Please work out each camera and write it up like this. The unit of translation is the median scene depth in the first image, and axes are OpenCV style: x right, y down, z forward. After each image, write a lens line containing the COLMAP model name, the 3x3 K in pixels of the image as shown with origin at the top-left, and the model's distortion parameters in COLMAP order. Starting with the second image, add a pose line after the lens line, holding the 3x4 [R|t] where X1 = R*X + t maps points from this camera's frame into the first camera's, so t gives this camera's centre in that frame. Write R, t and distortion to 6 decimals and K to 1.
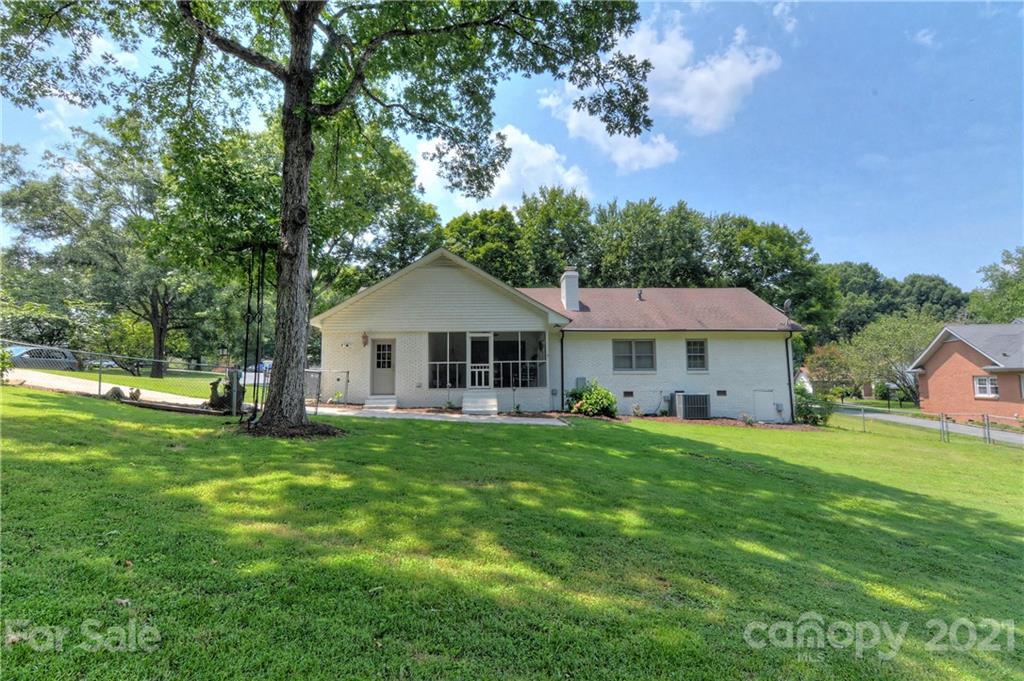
lens RADIAL K [[487.7, 0, 506.4], [0, 487.7, 351.3], [0, 0, 1]] dist [-0.000947, -0.000155]
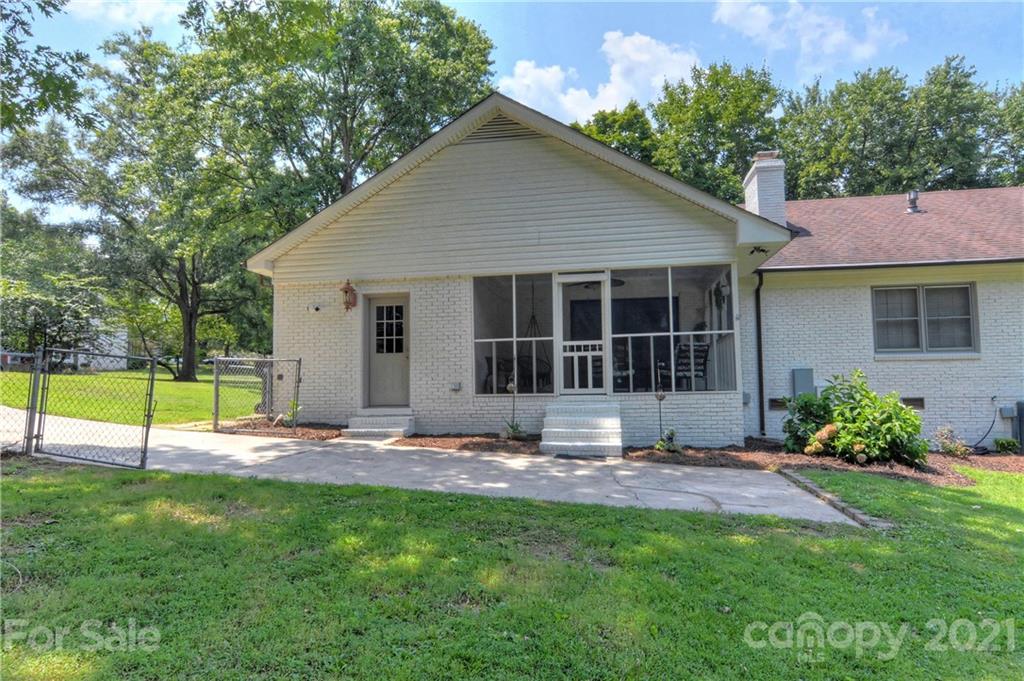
lens RADIAL K [[601.5, 0, 512.0], [0, 601.5, 340.5], [0, 0, 1]] dist [-0.001399, -0.000489]
pose [[0.977212, -0.020704, -0.211256, 0.000719], [0.020744, 0.999783, -0.002027, 0.025382], [0.211252, -0.002402, 0.977429, 0.426698]]
